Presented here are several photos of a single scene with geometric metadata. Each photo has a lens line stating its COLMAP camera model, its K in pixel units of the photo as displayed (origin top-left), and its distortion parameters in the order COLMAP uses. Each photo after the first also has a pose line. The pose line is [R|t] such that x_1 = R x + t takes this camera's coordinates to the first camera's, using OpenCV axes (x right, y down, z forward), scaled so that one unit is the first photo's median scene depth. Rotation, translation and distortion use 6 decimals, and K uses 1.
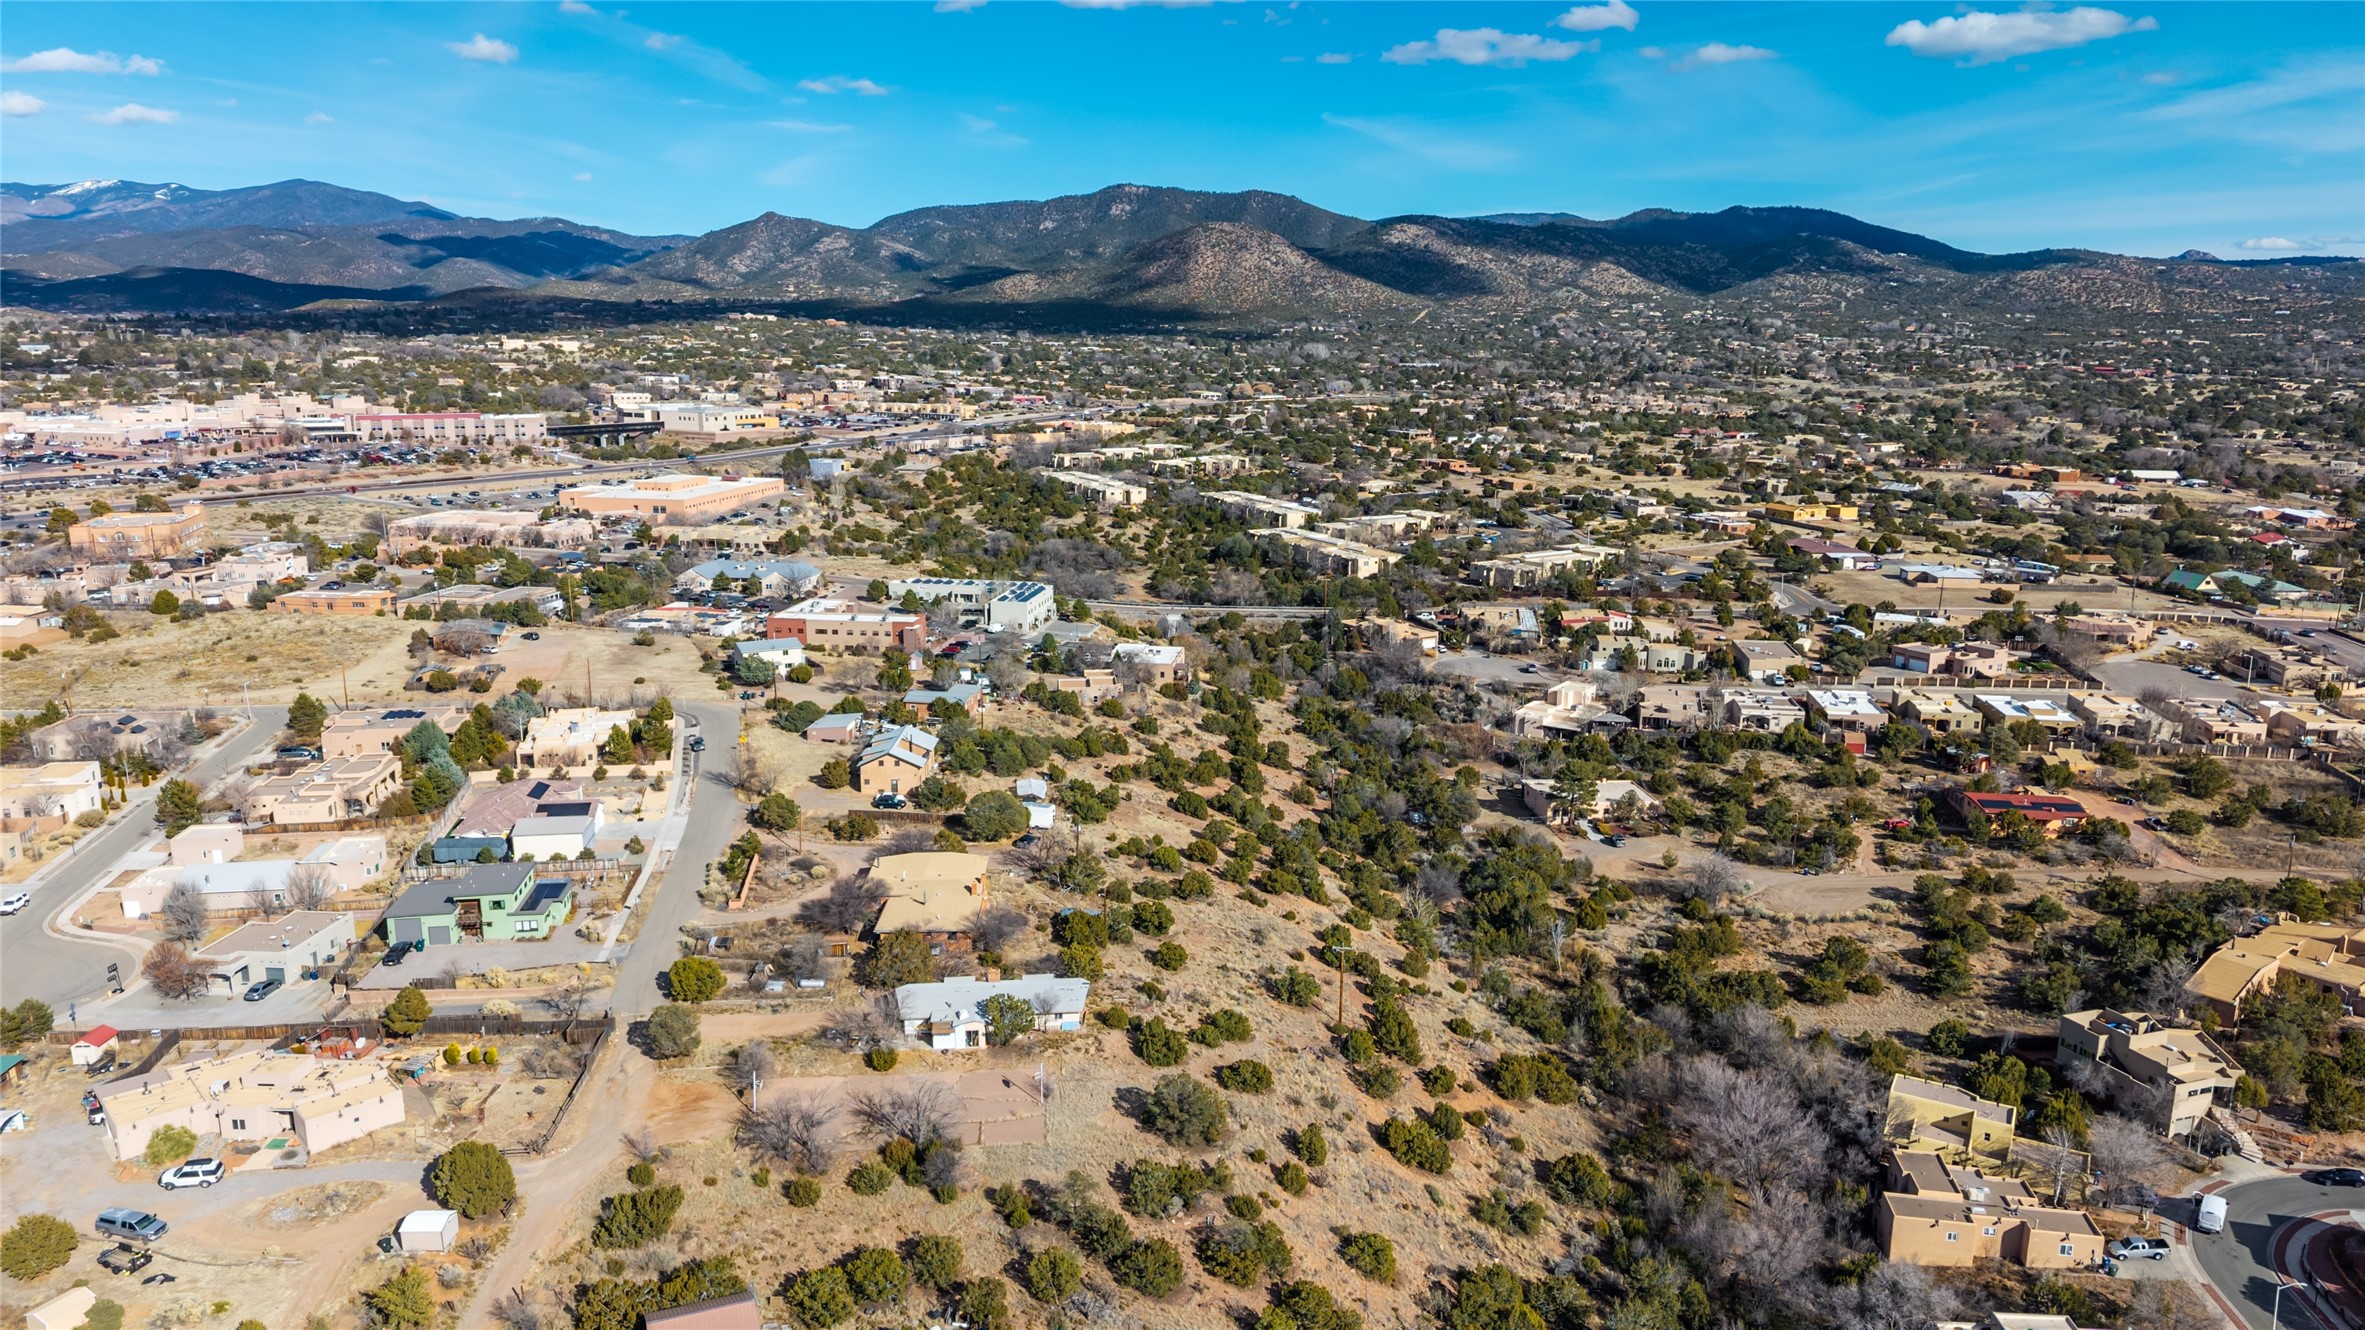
lens RADIAL K [[1578.9, 0, 1182.1], [0, 1578.9, 663.9], [0, 0, 1]] dist [0.028171, -0.028471]
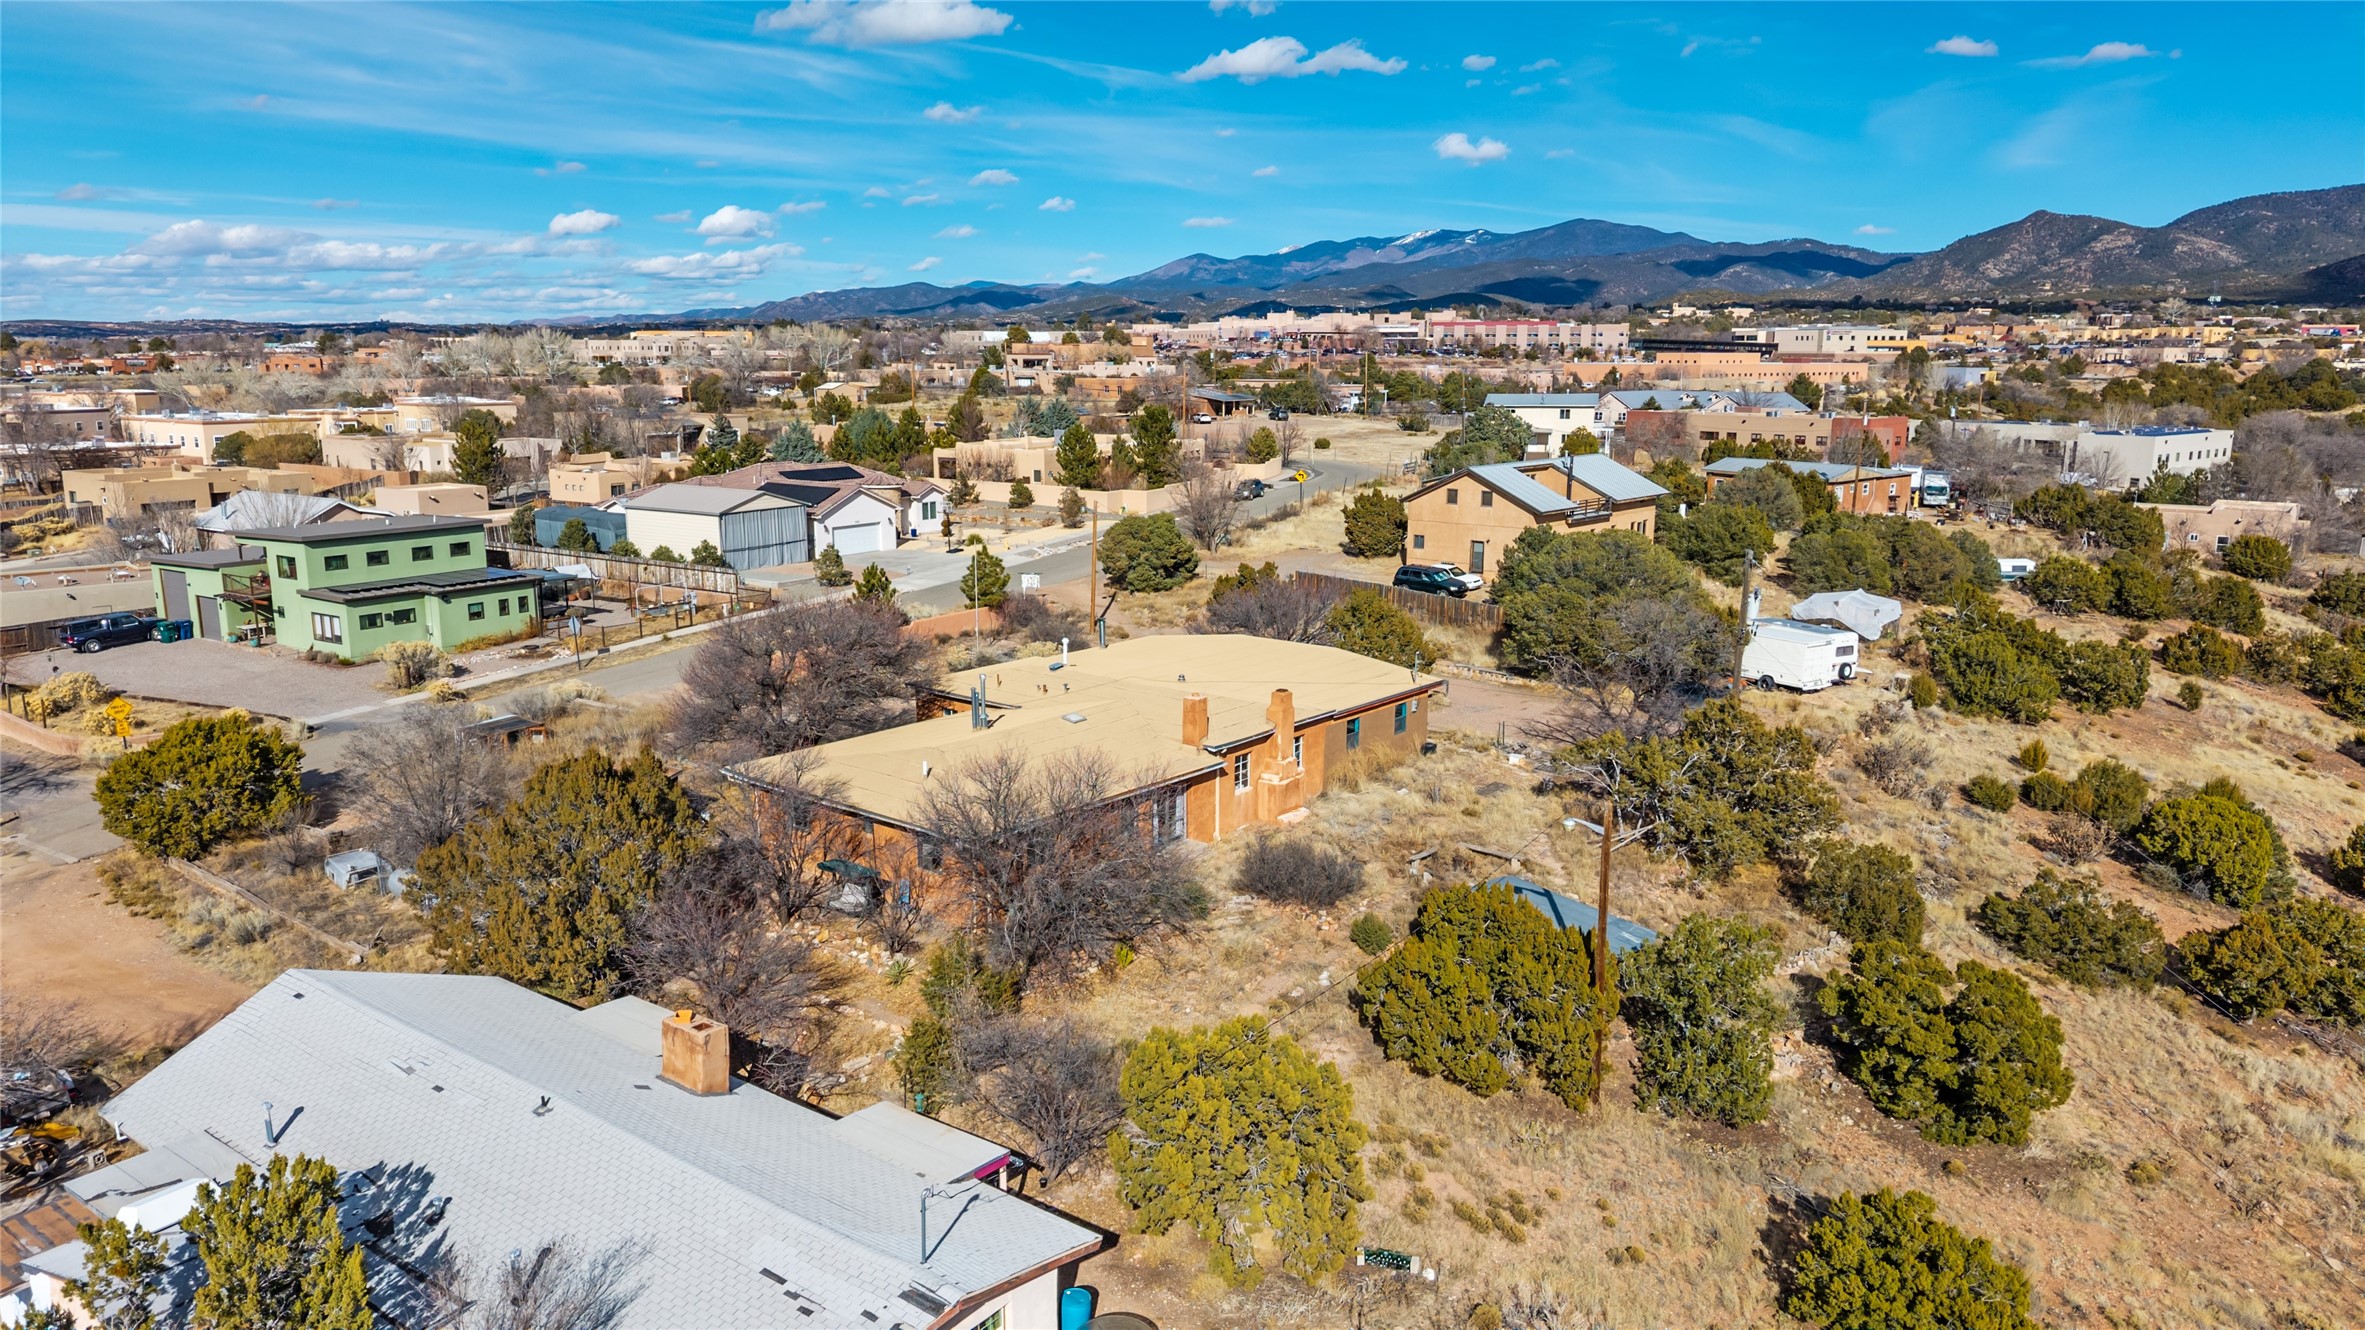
lens RADIAL K [[1578.9, 0, 1170.4], [0, 1578.9, 657.1], [0, 0, 1]] dist [0.028171, -0.028471]
pose [[0.739823, 0.124065, -0.661264, 0.031770], [-0.138023, 0.989934, 0.031309, 0.115634], [0.658492, 0.068106, 0.749500, 0.749114]]
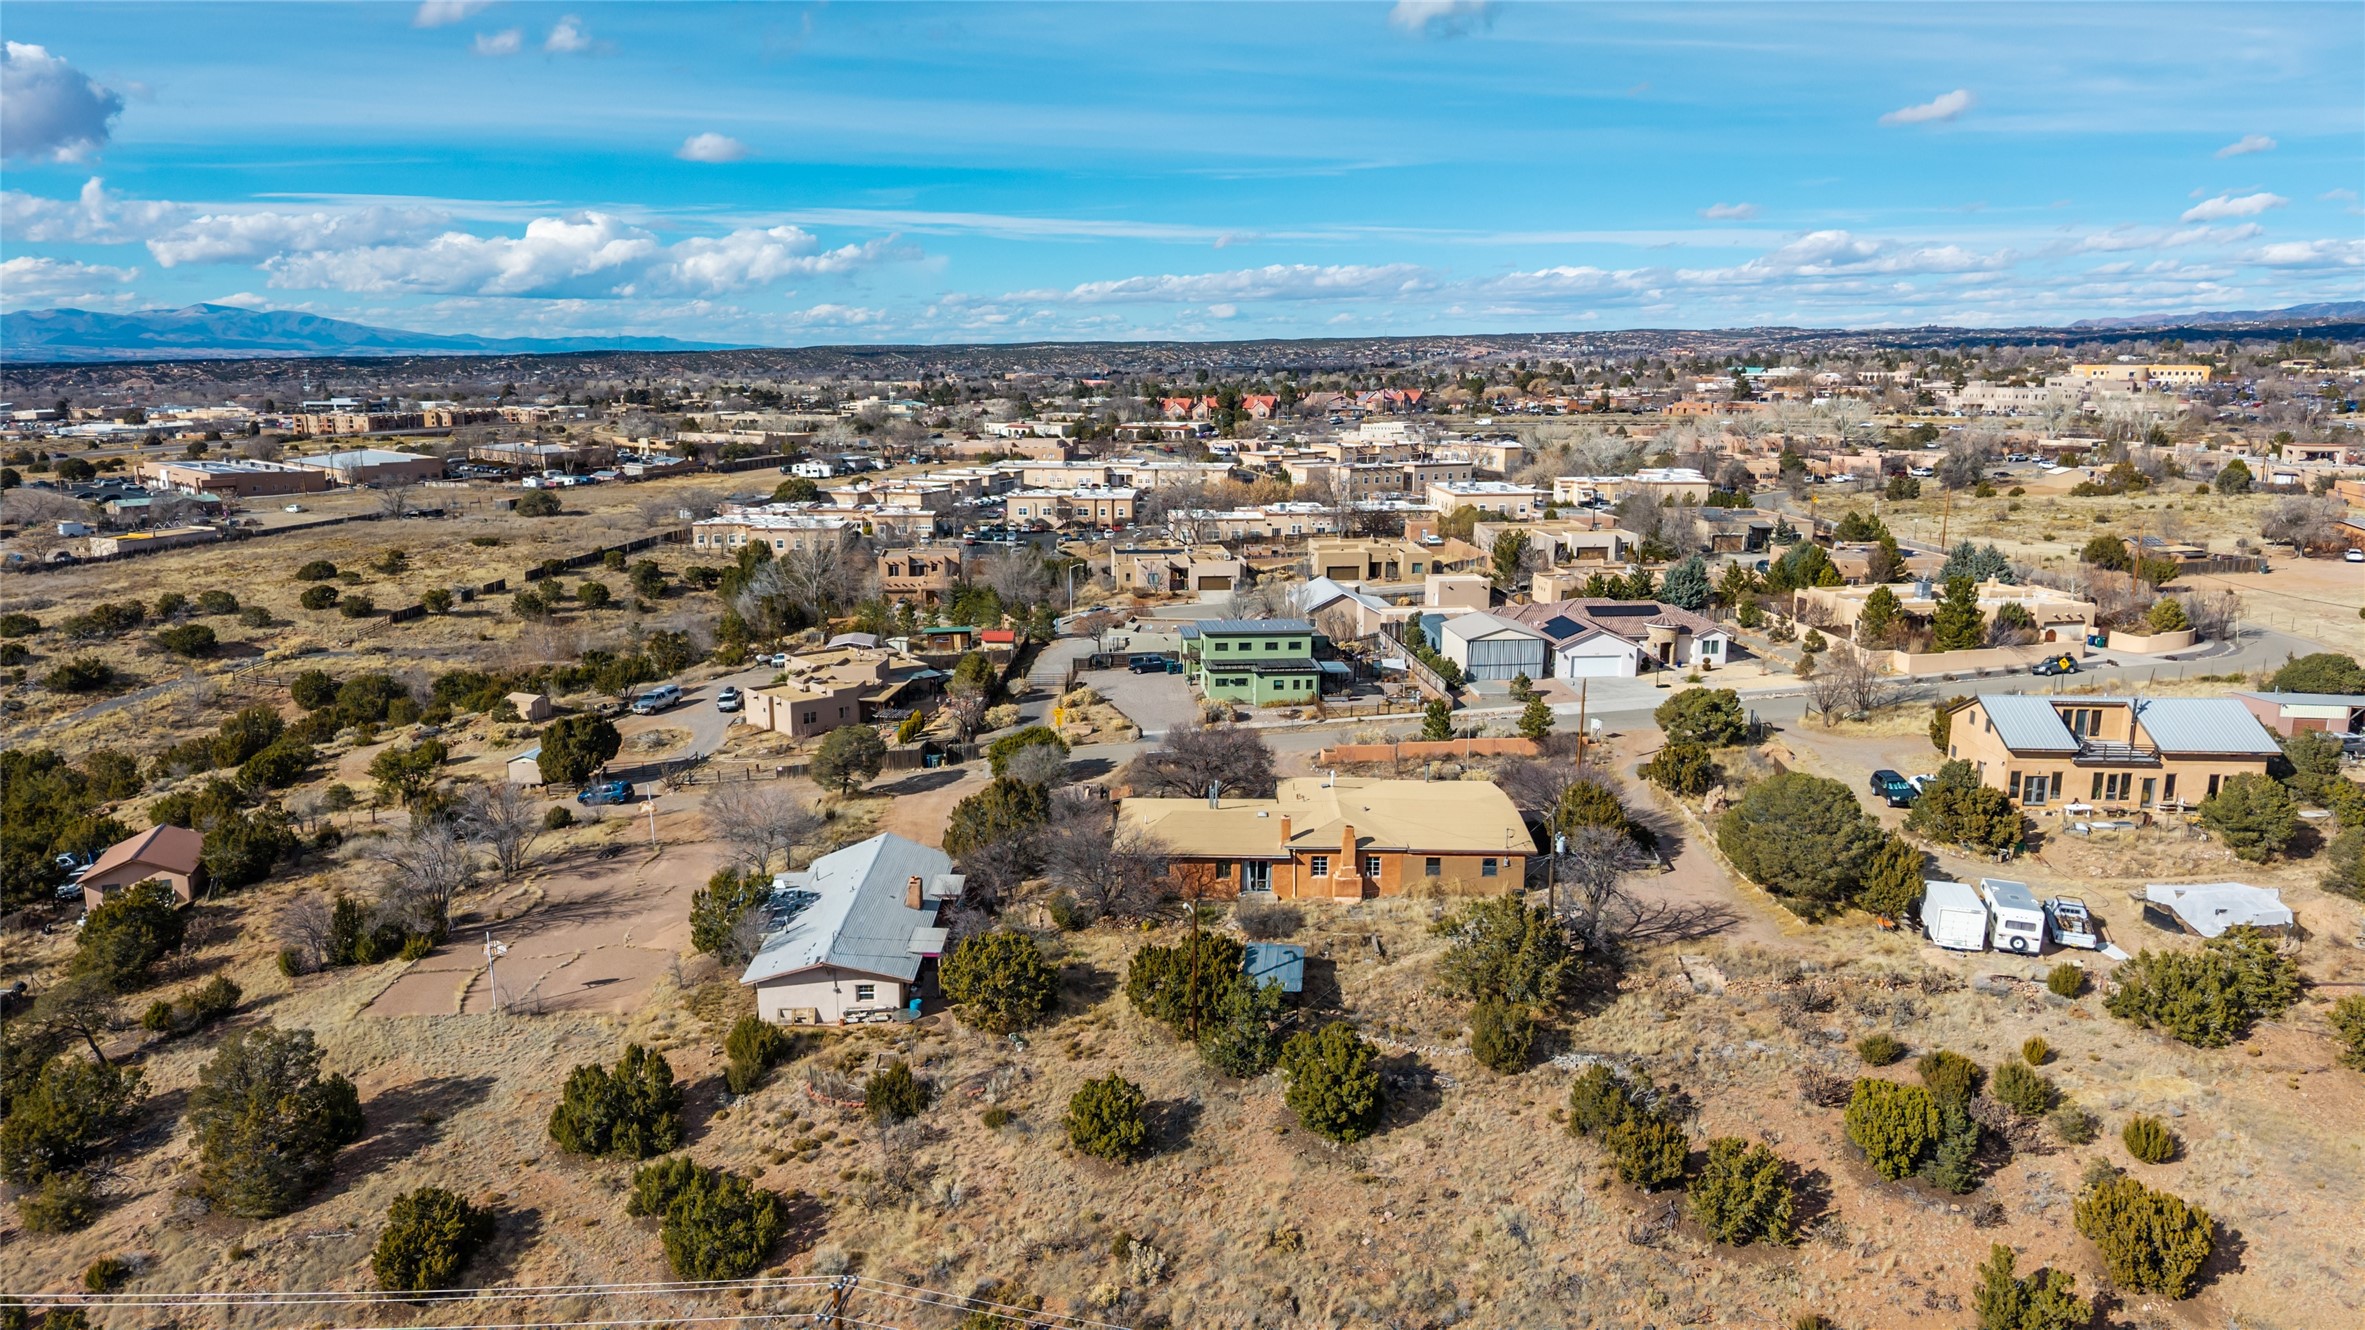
lens RADIAL K [[1578.9, 0, 1177.1], [0, 1578.9, 666.6], [0, 0, 1]] dist [0.028171, -0.028471]
pose [[-0.055089, 0.193159, -0.979620, 0.298960], [-0.211471, 0.956596, 0.200512, 0.007175], [0.975831, 0.218207, -0.011850, 0.896376]]
